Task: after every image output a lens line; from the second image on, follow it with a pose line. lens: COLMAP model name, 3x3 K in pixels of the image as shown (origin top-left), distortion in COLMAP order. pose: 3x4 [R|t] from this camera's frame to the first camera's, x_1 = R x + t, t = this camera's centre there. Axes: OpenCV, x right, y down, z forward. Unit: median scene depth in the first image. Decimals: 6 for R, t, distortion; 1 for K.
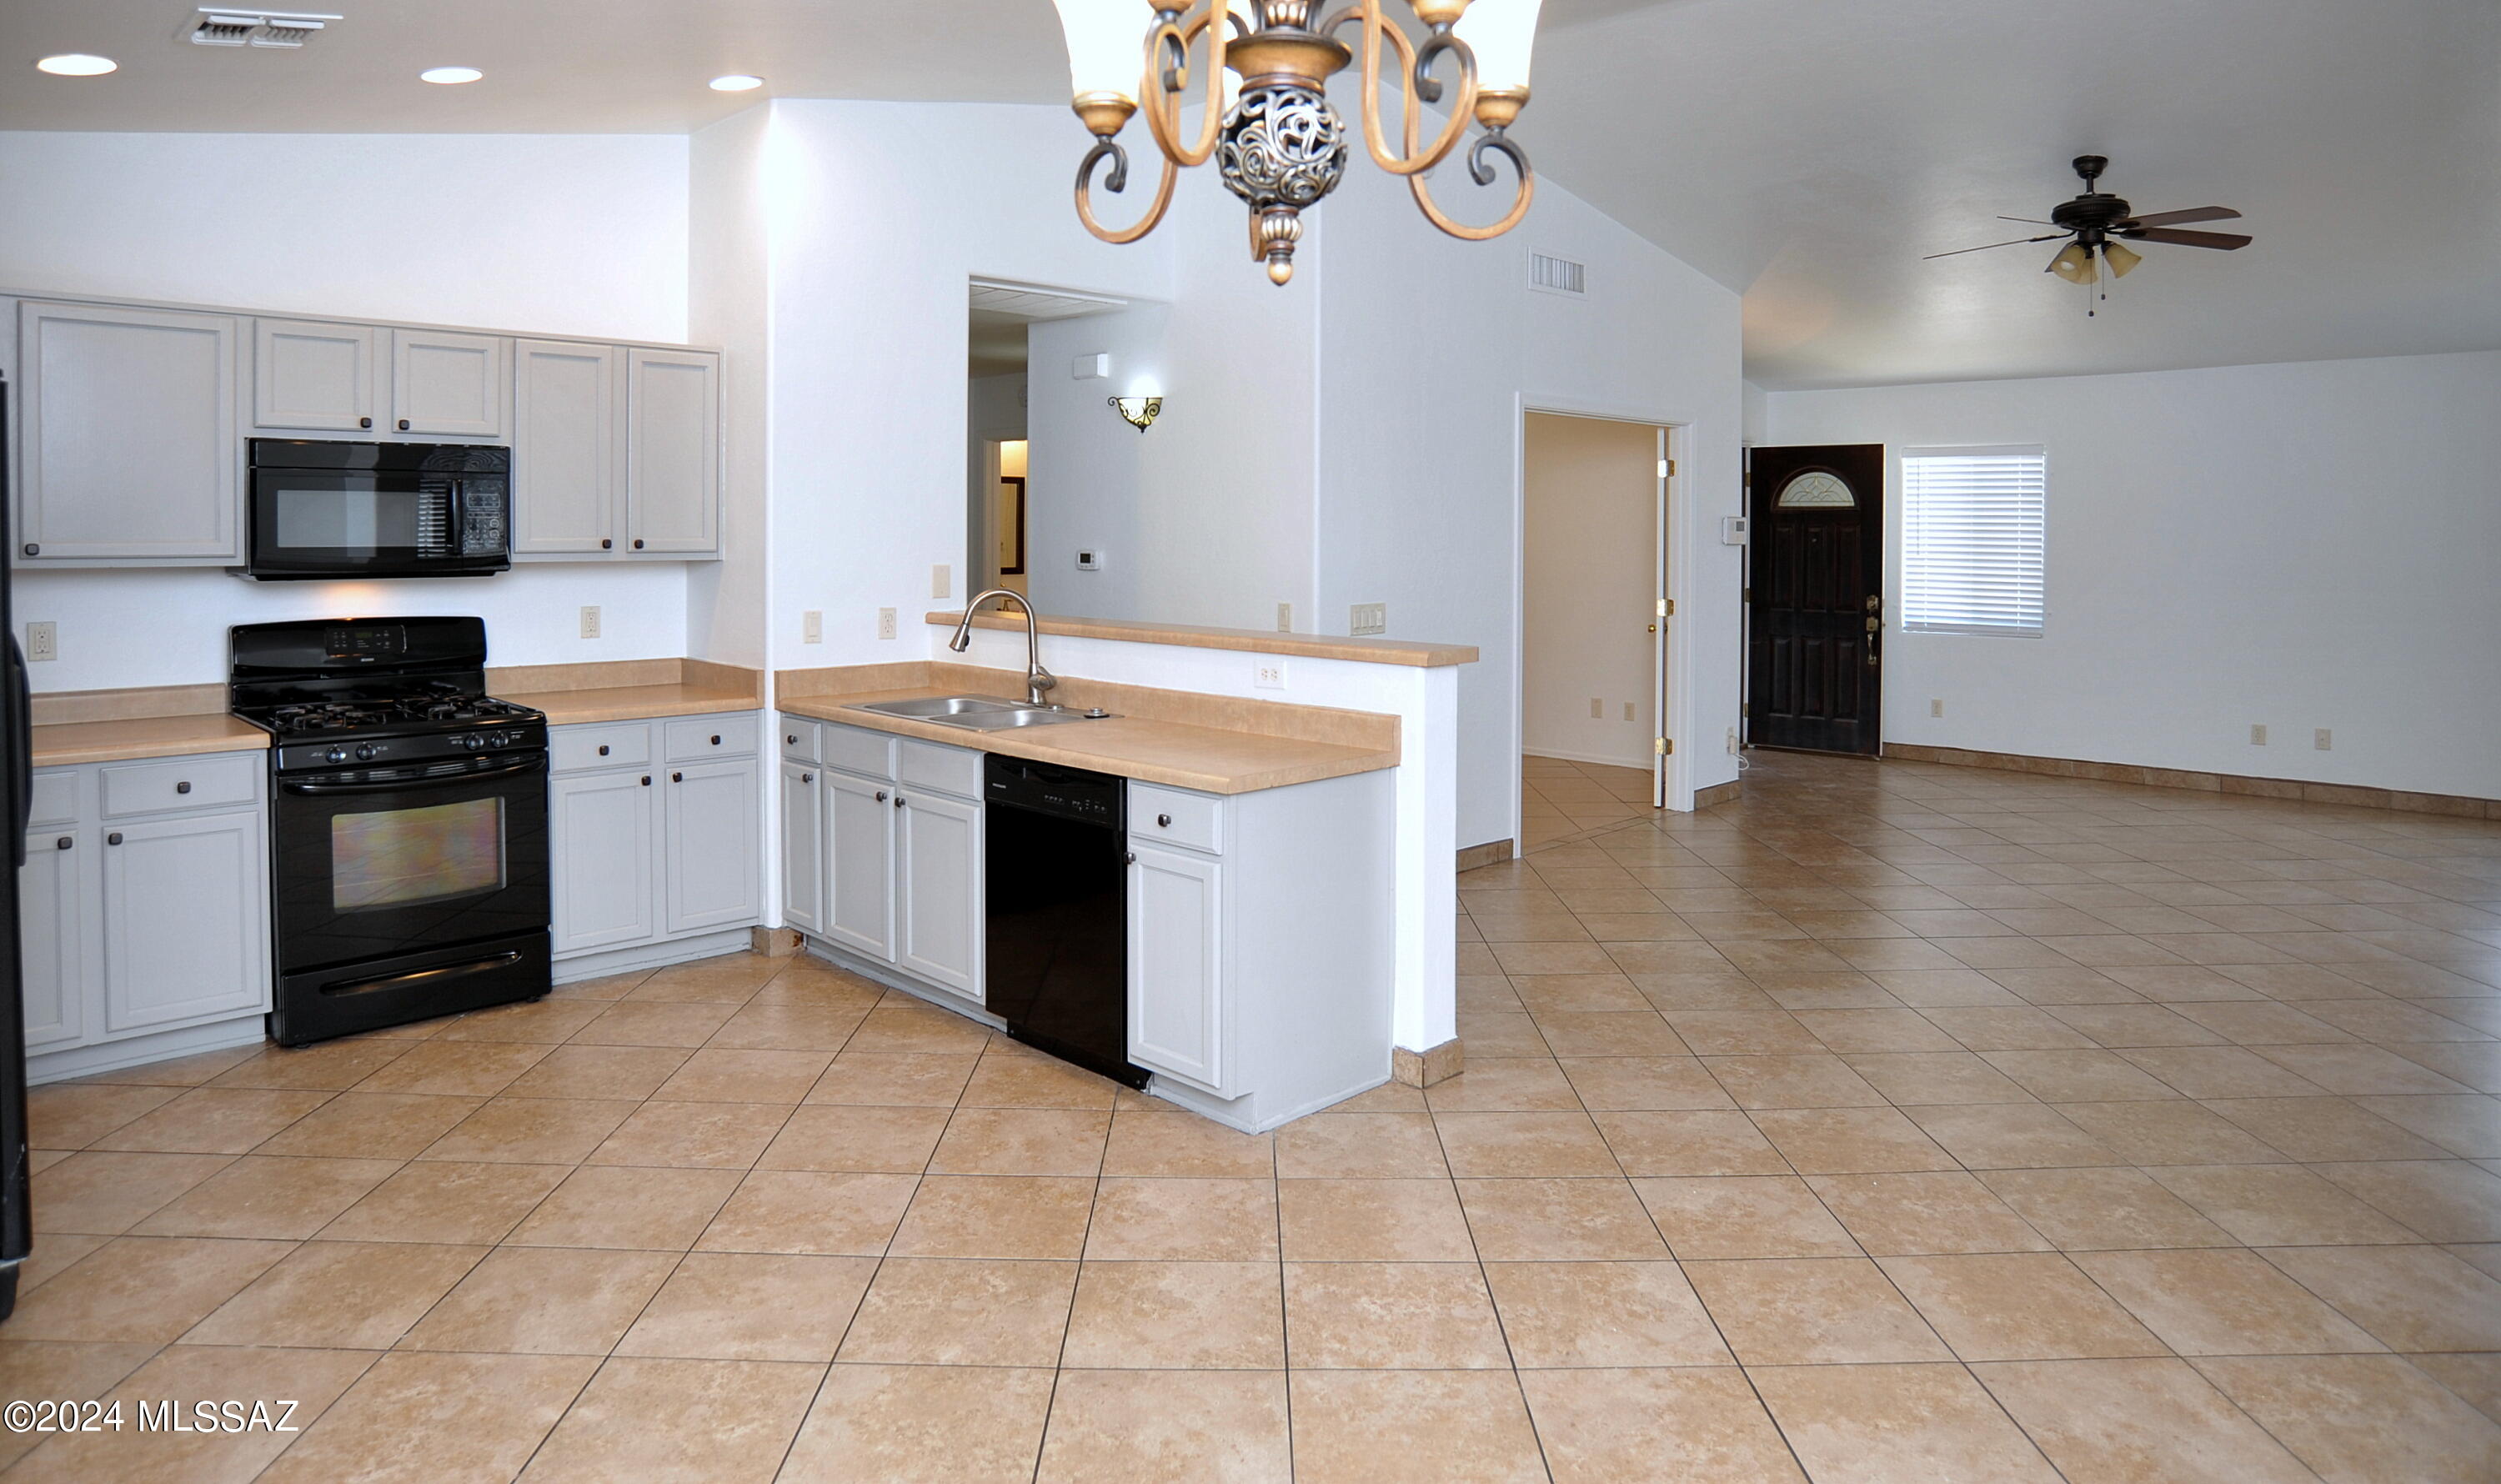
lens RADIAL K [[1518.0, 0, 1237.8], [0, 1518.0, 560.6], [0, 0, 1]] dist [-0.105892, 0.056248]
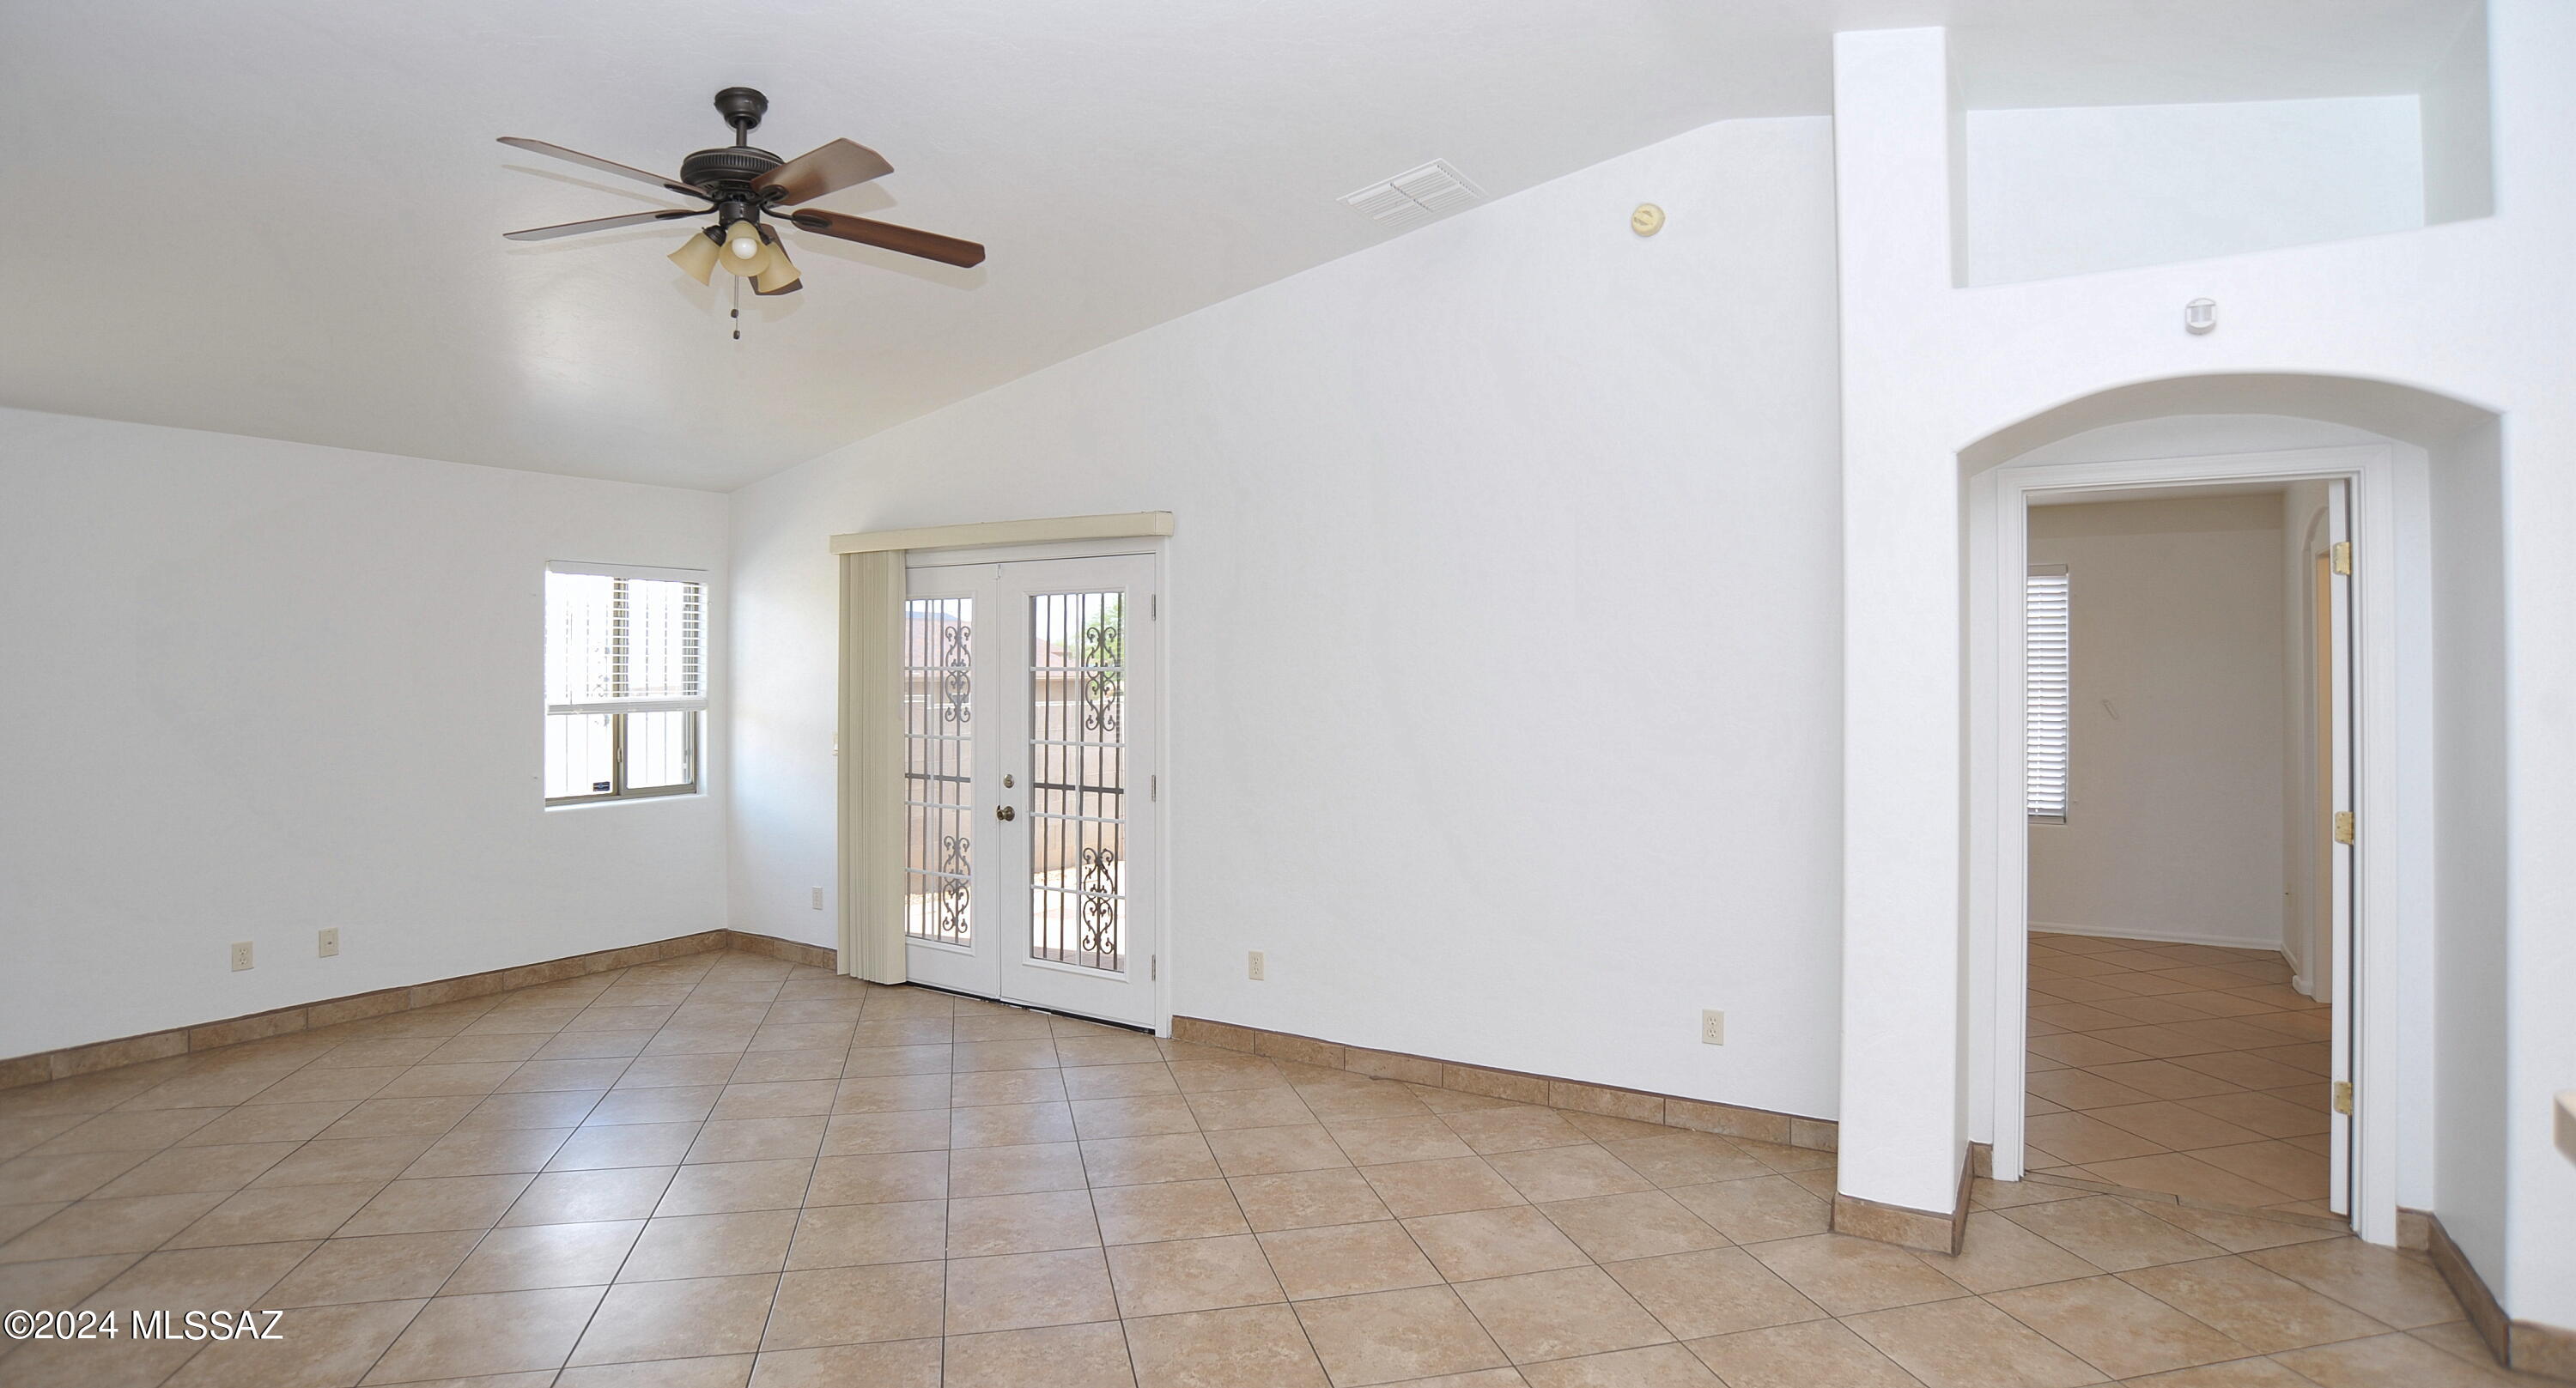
lens RADIAL K [[1328.3, 0, 1284.4], [0, 1328.3, 655.5], [0, 0, 1]] dist [-0.097642, 0.044695]
pose [[-0.229321, 0.006878, 0.973327, -0.026550], [0.017746, 0.999838, -0.002885, -0.027364], [-0.973189, 0.016611, -0.229406, 1.104614]]
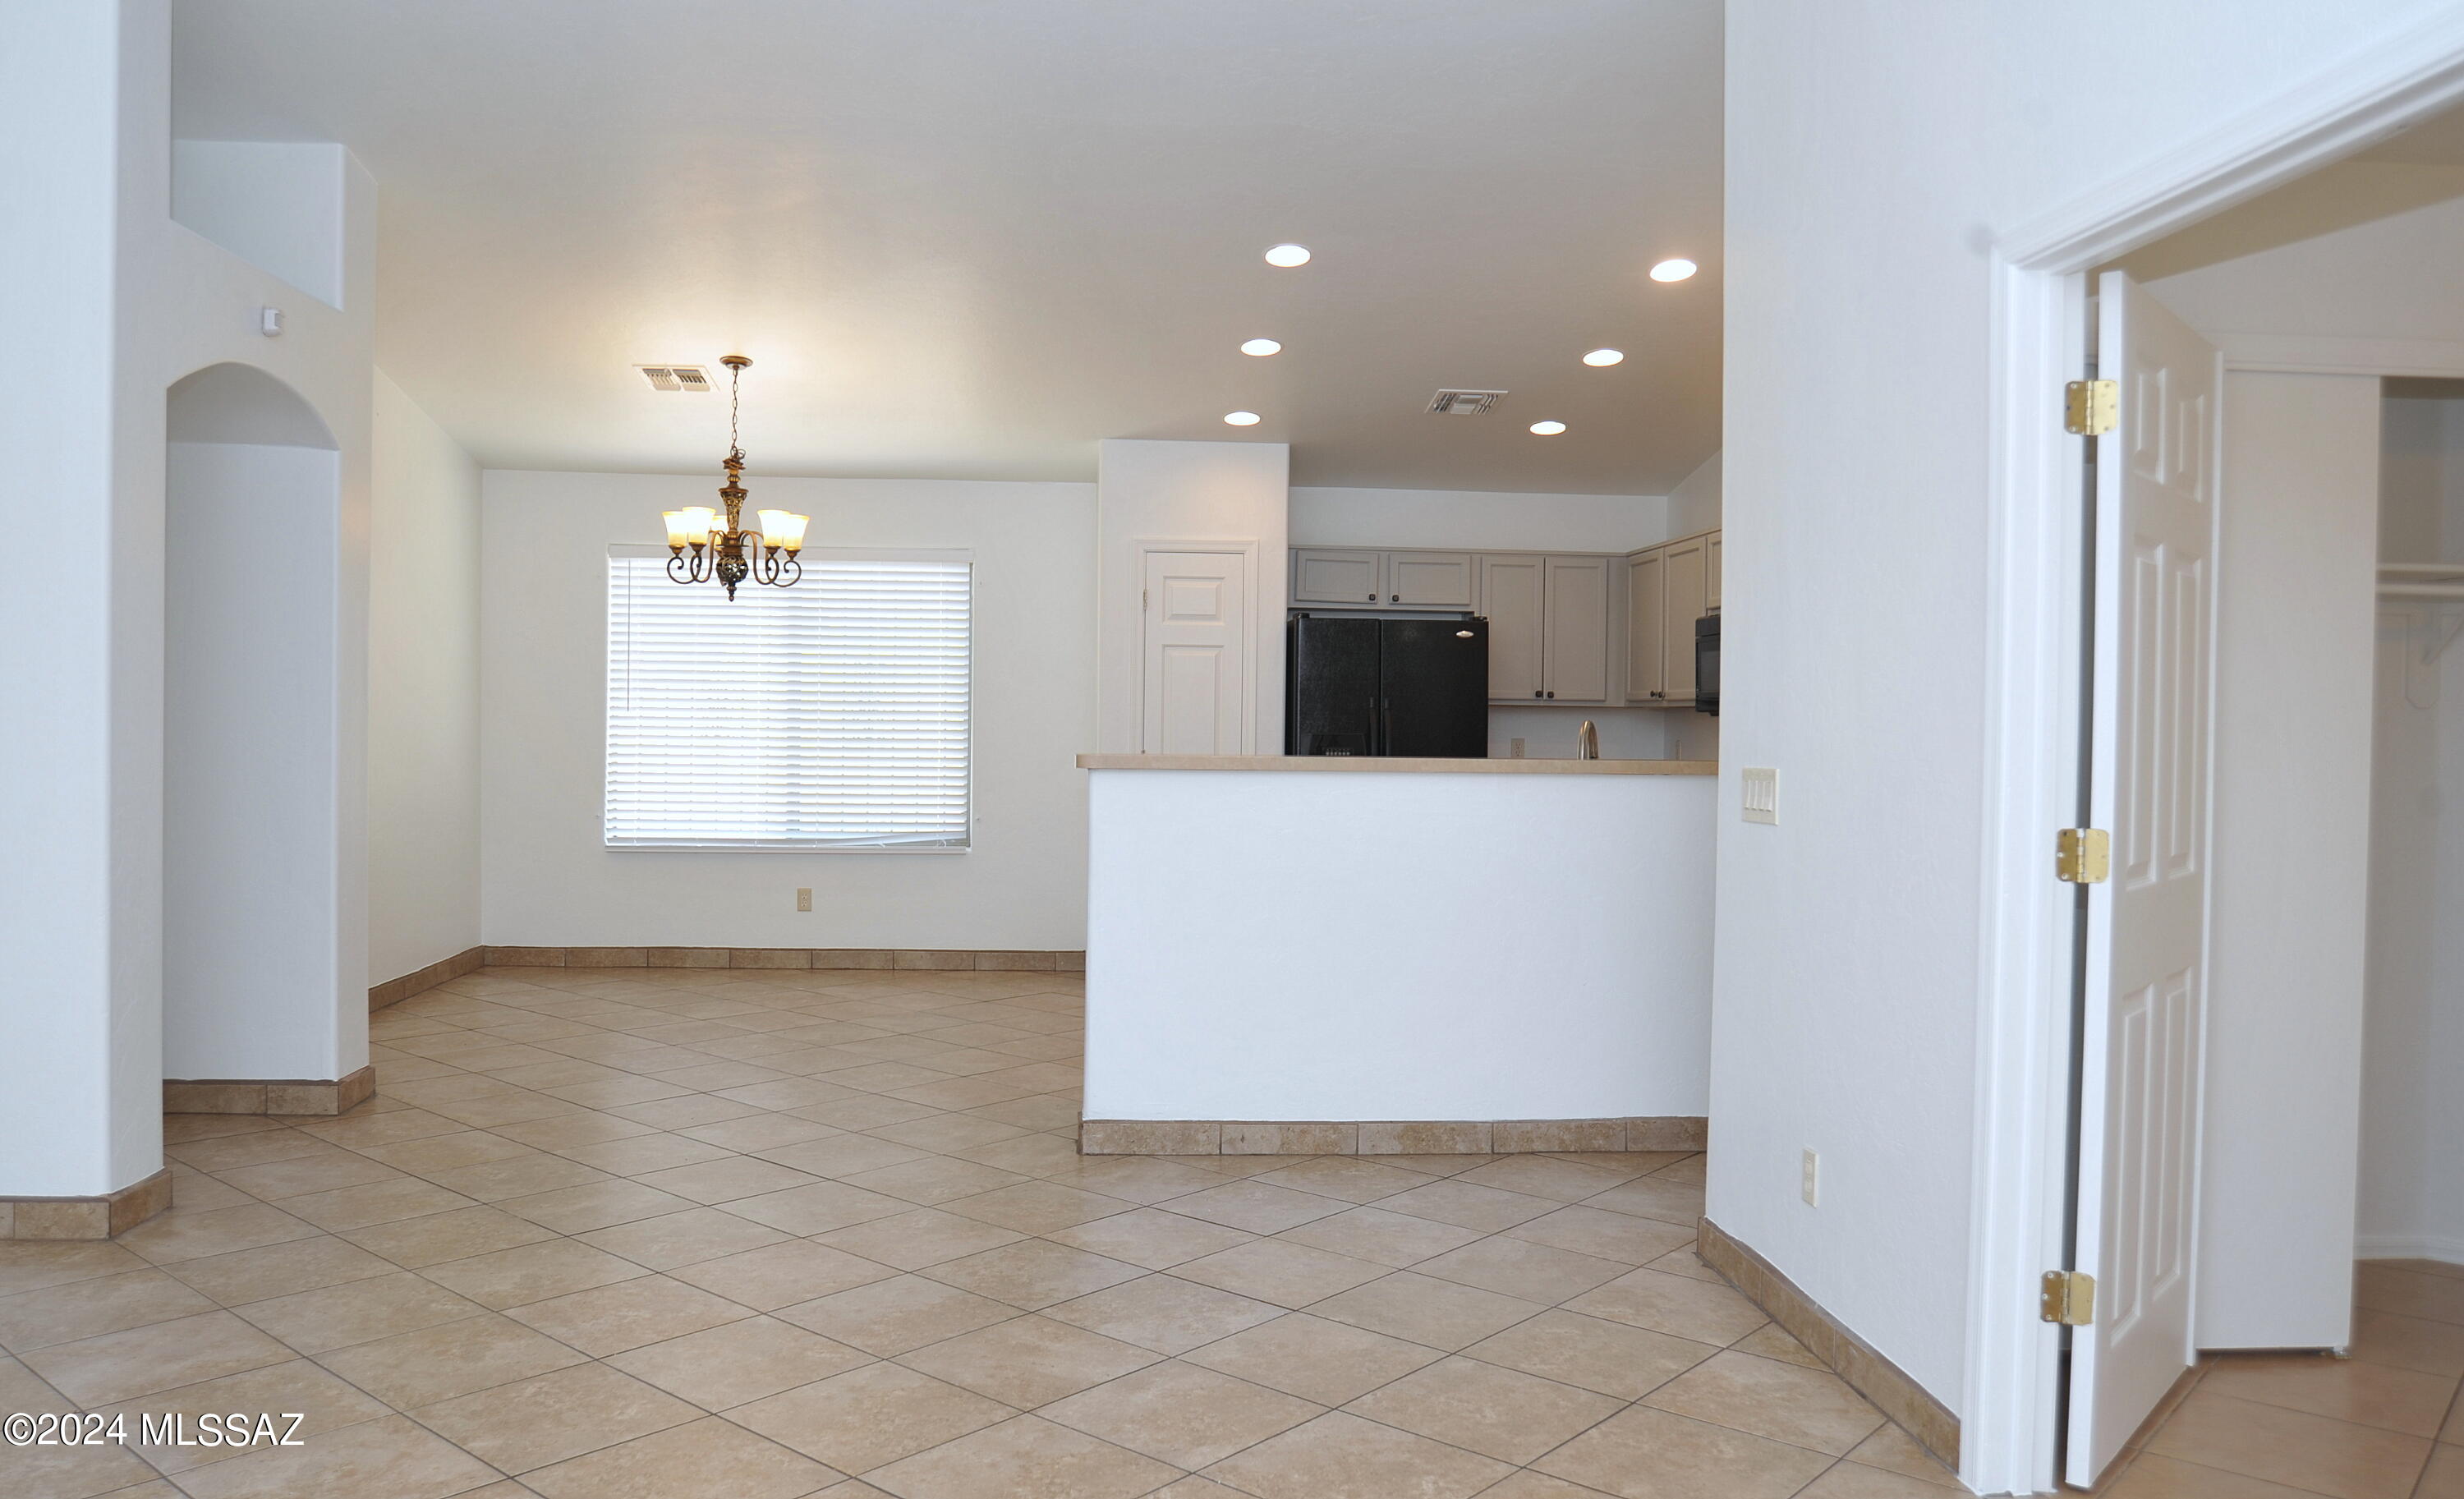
lens RADIAL K [[1837.5, 0, 1185.5], [0, 1837.5, 751.5], [0, 0, 1]] dist [-0.081330, 0.040967]
pose [[-0.658597, 0.000038, -0.752496, 0.920080], [-0.033647, 0.998998, 0.029499, 0.012725], [0.751744, 0.044747, -0.657936, 1.618360]]
